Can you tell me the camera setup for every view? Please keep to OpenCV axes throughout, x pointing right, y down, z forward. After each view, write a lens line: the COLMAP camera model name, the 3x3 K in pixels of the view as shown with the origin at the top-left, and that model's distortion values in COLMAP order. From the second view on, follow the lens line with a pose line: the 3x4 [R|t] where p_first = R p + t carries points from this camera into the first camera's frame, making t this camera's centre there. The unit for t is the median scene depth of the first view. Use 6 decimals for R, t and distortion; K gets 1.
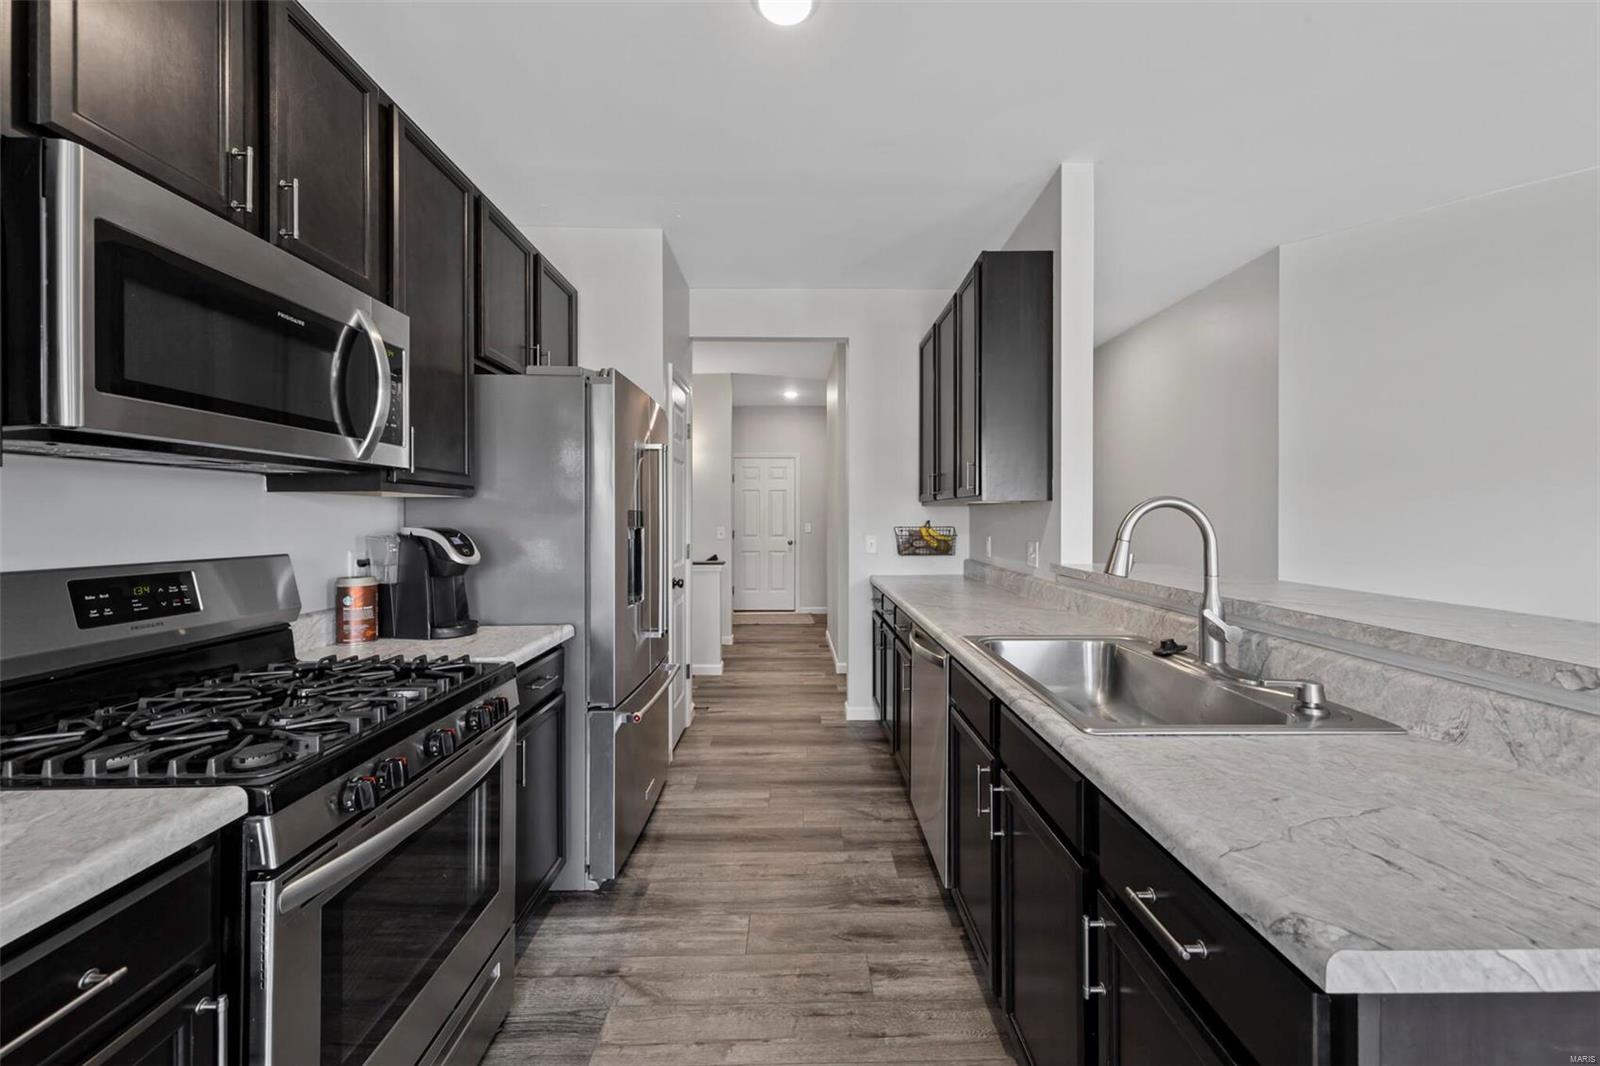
lens RADIAL K [[608.1, 0, 801.1], [0, 608.1, 513.3], [0, 0, 1]] dist [0.001382, 0.000012]
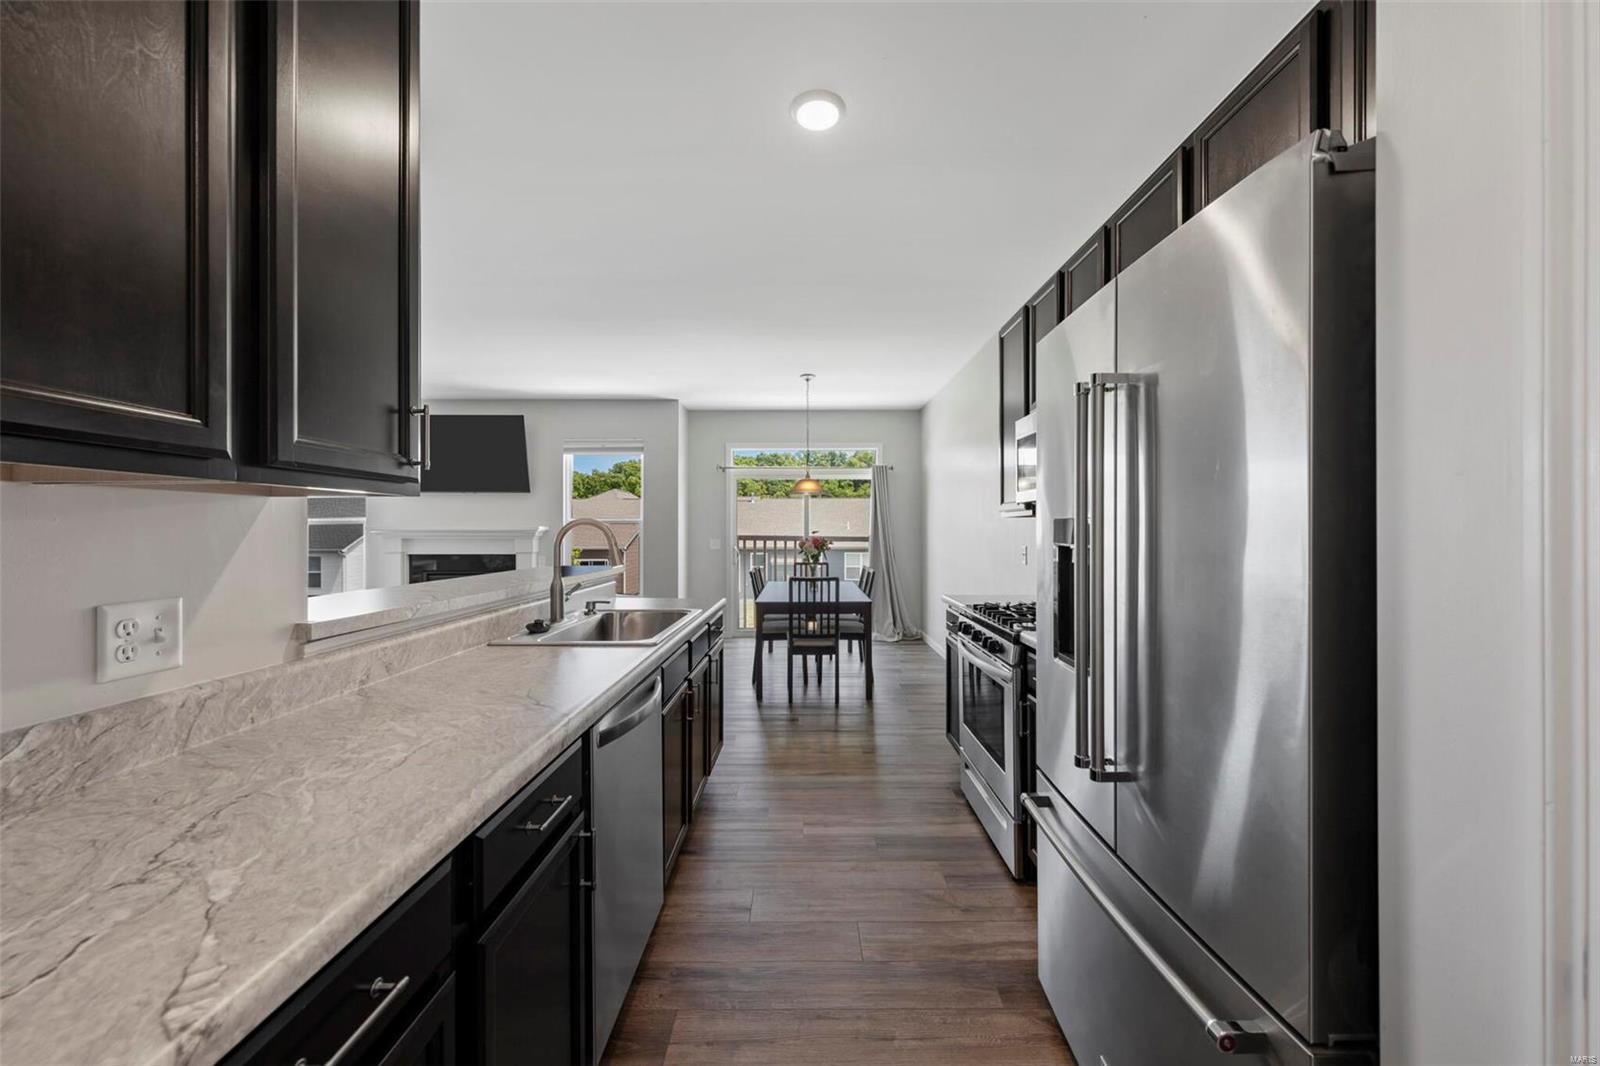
lens RADIAL K [[601.2, 0, 802.9], [0, 601.2, 531.9], [0, 0, 1]] dist [0.003649, 0.000210]
pose [[-0.999828, 0.004123, 0.018069, -0.007867], [0.004067, 0.999987, -0.003166, 0.007438], [-0.018081, -0.003092, -0.999832, 1.180414]]
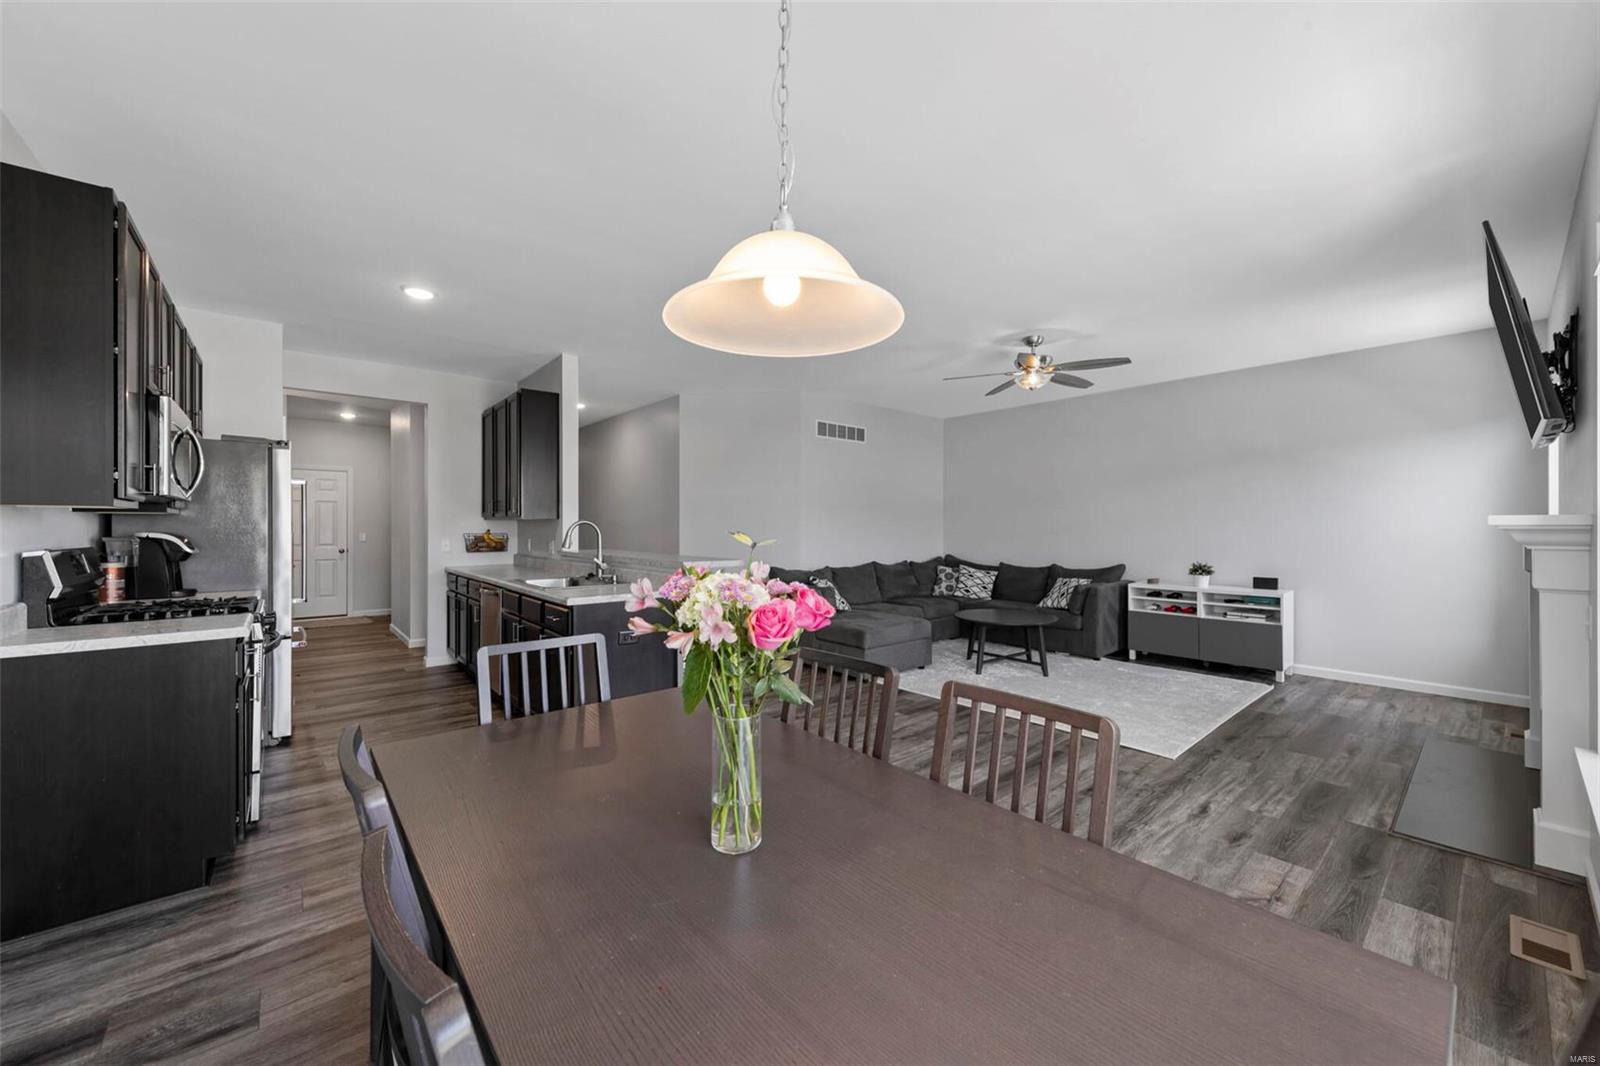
lens RADIAL K [[601.2, 0, 802.9], [0, 601.2, 531.9], [0, 0, 1]] dist [0.003649, 0.000210]
pose [[0.767535, -0.003089, 0.641000, -0.186587], [-0.005664, 0.999917, 0.011601, -0.004631], [-0.640982, -0.012535, 0.767453, -0.808222]]
